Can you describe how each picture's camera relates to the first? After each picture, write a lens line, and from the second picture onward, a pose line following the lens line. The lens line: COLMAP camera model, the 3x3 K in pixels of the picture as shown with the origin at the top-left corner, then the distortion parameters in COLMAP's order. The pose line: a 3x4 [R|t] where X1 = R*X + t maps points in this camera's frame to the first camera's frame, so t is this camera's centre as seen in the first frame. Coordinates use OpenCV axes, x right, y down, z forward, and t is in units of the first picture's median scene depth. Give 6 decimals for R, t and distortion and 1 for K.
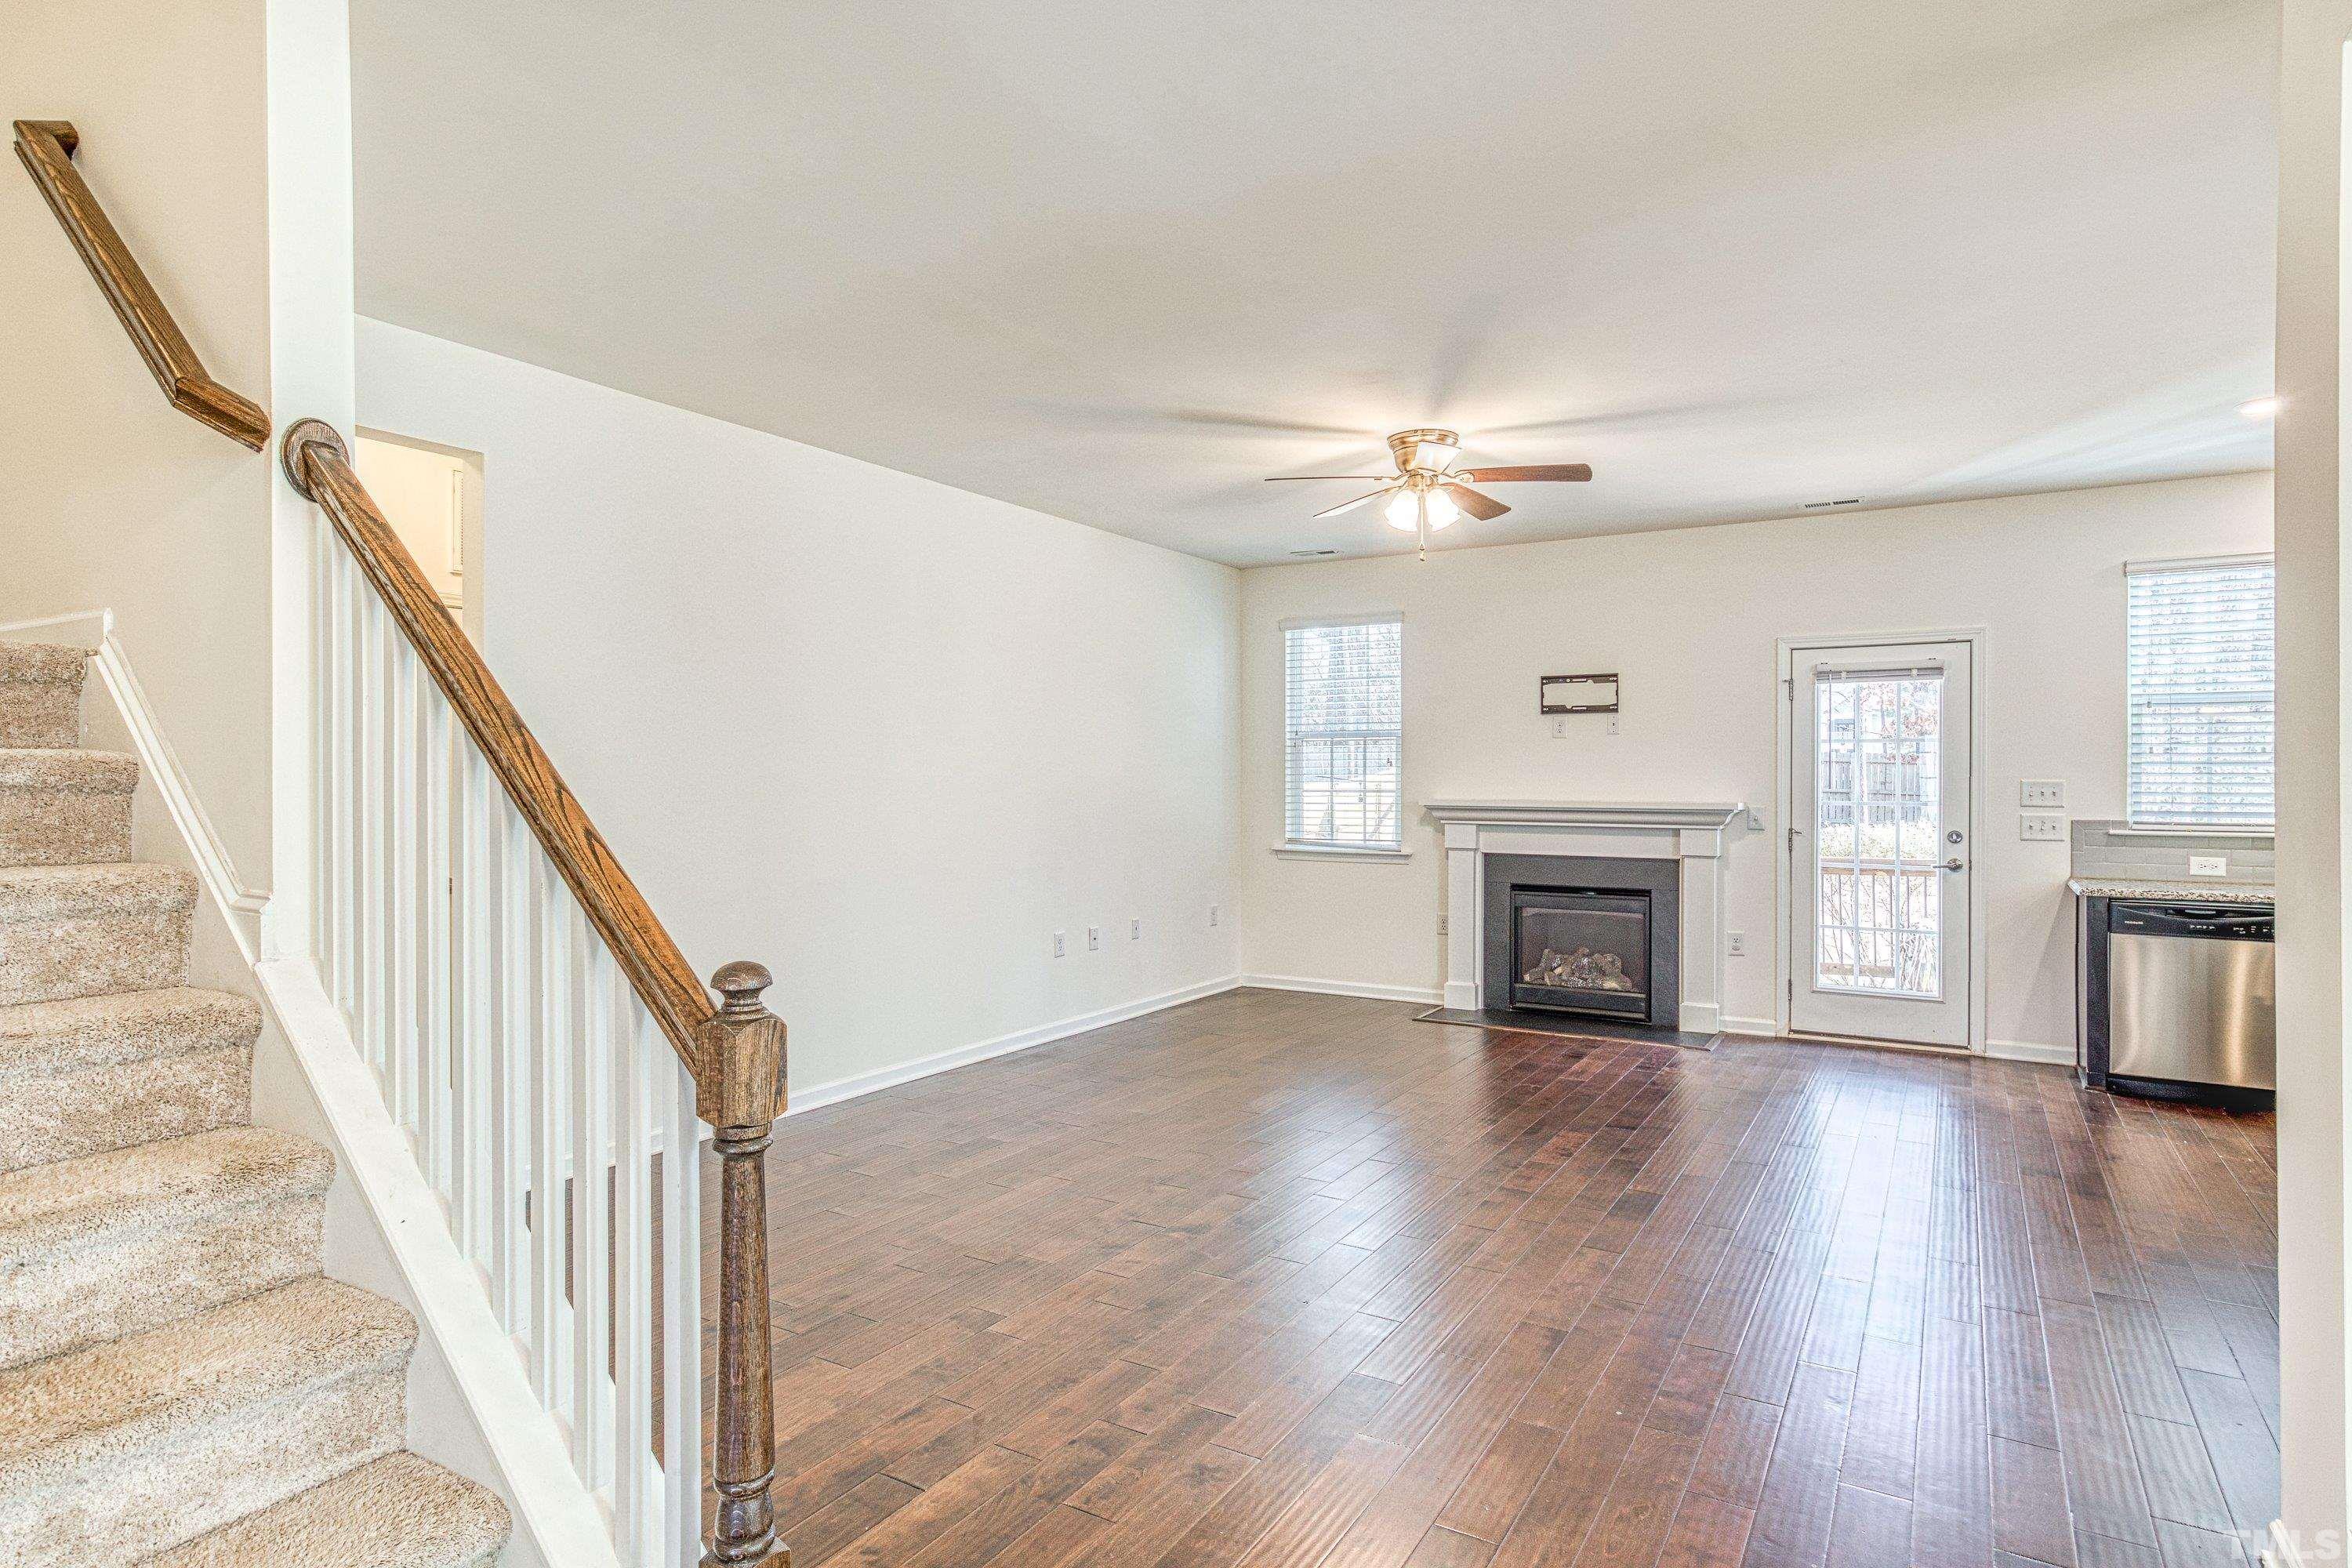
lens RADIAL K [[1189.7, 0, 1242.4], [0, 1189.7, 788.2], [0, 0, 1]] dist [-0.003659, 0.004714]
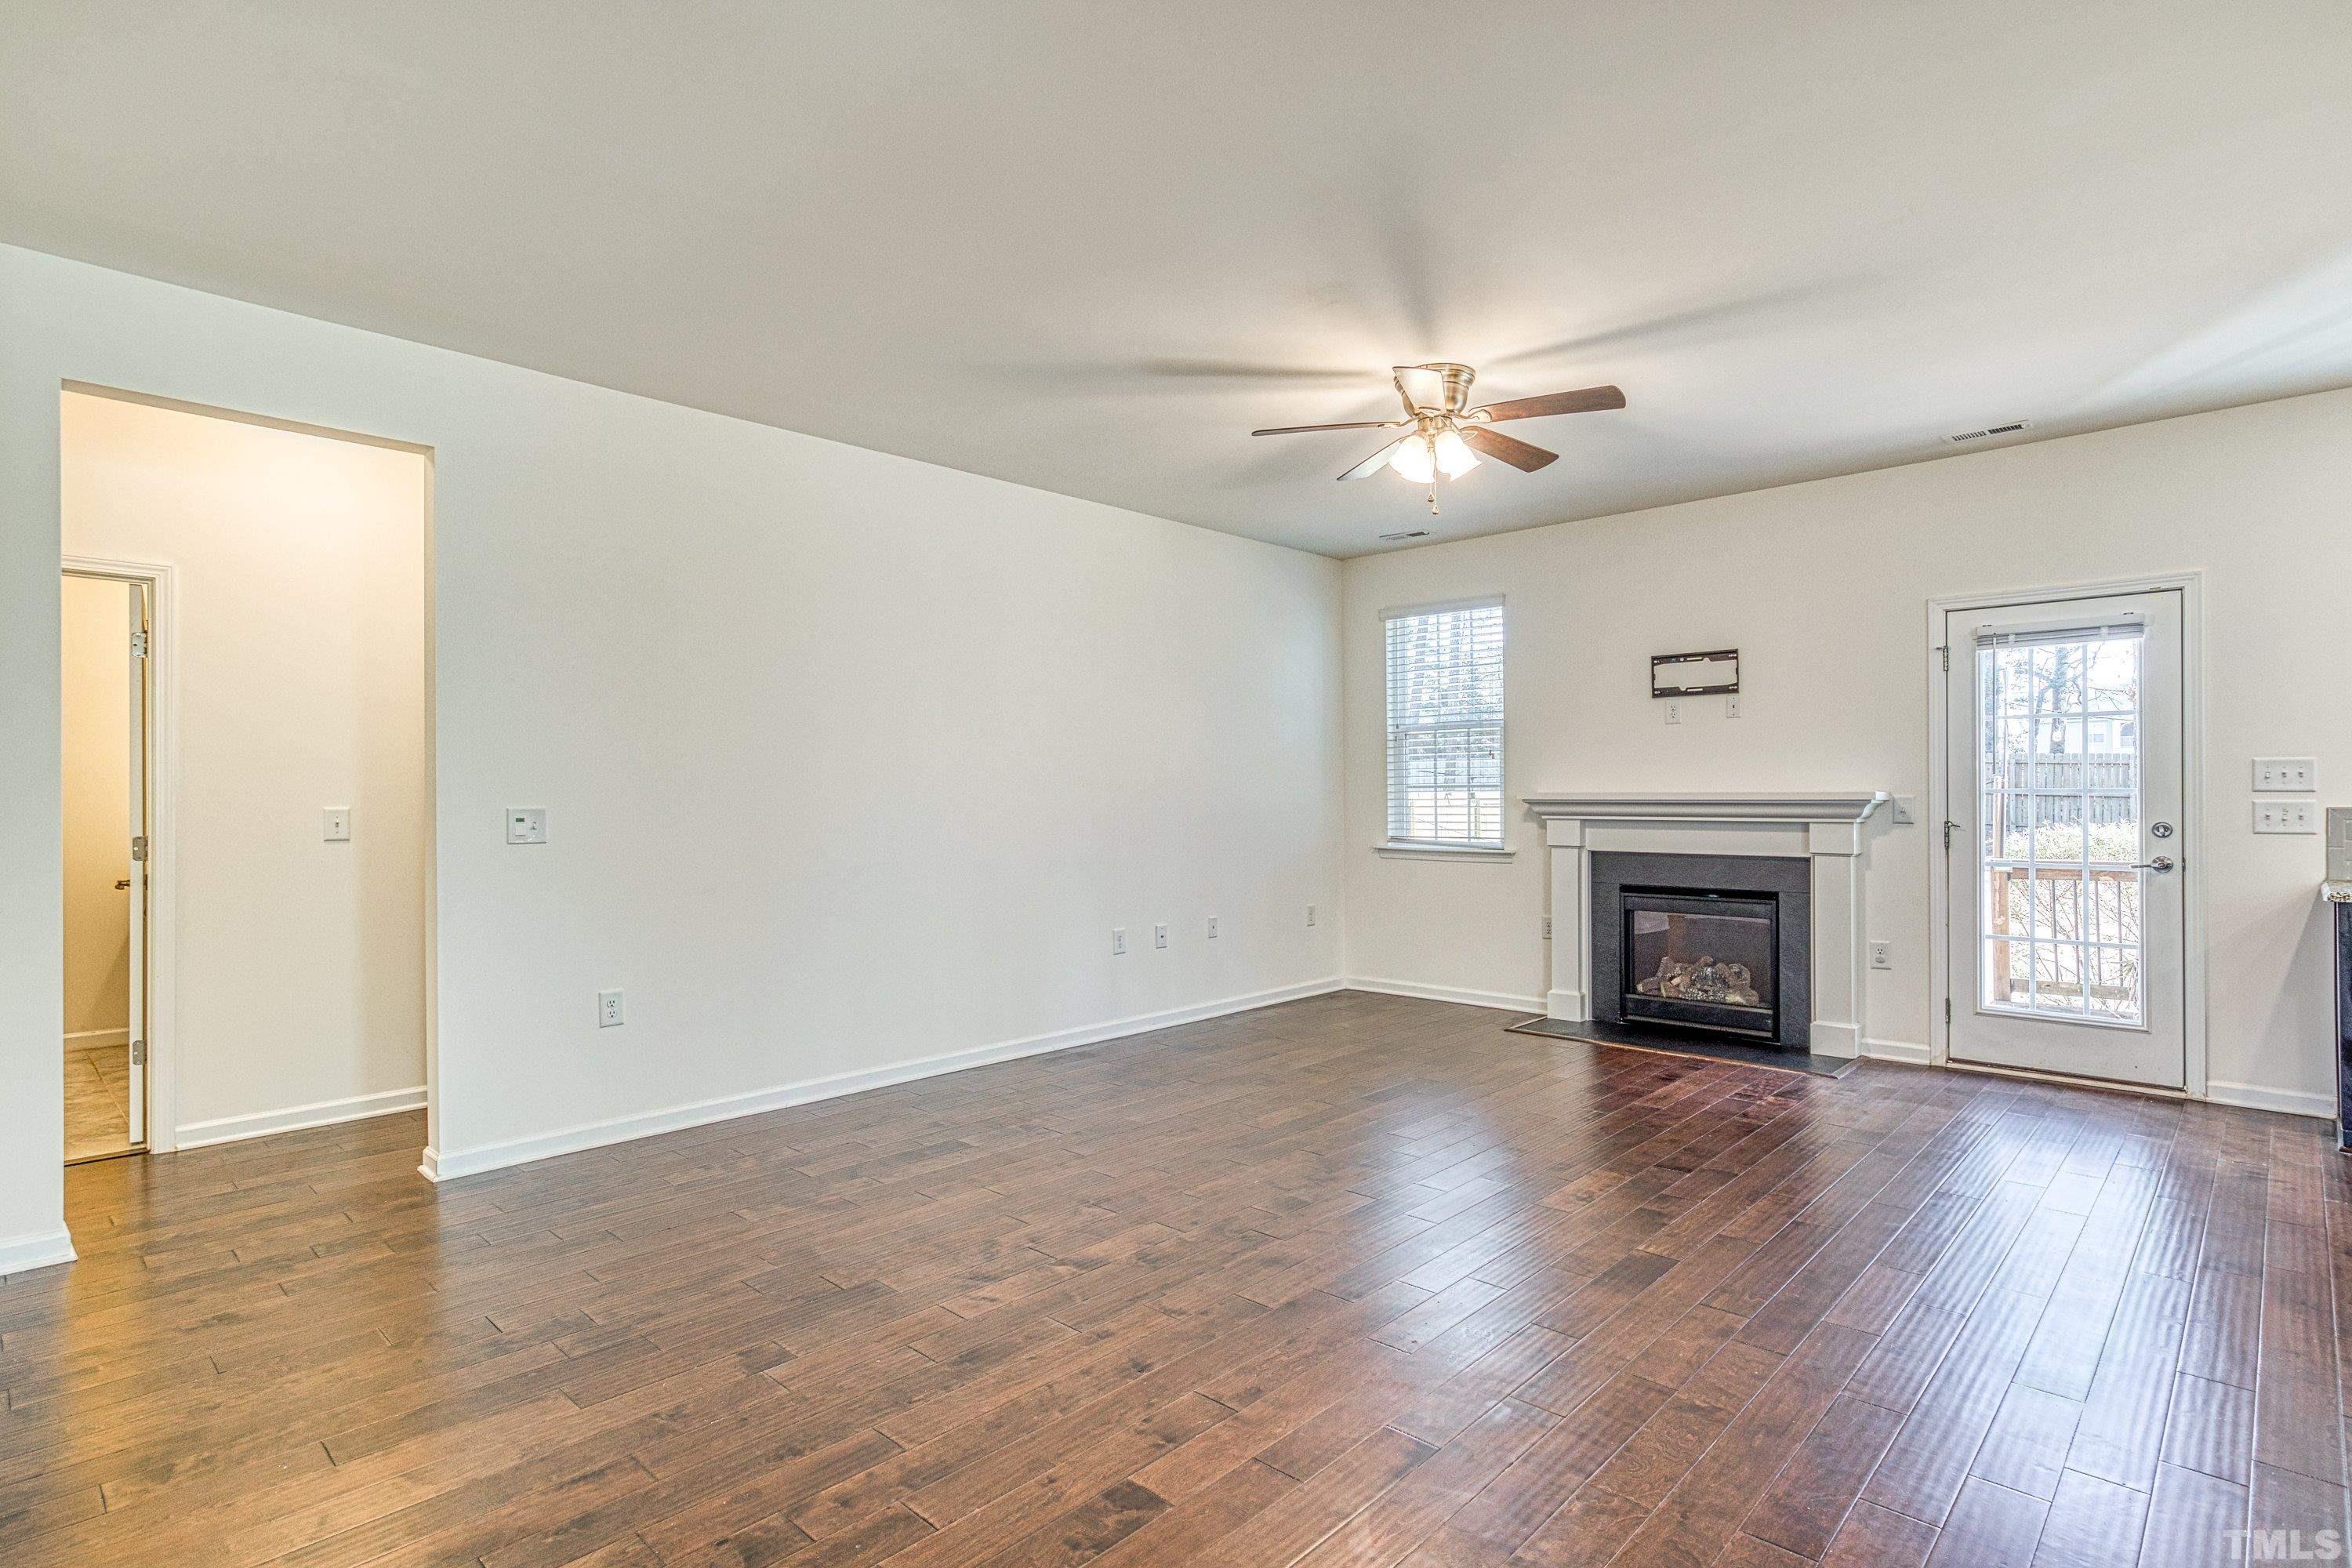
lens RADIAL K [[1111.1, 0, 1249.0], [0, 1111.1, 798.3], [0, 0, 1]] dist [-0.001246, 0.003330]
pose [[0.978850, -0.007781, -0.204433, 0.134261], [0.007342, 0.999969, -0.002902, 0.015868], [0.204449, 0.001340, 0.978876, 0.117747]]
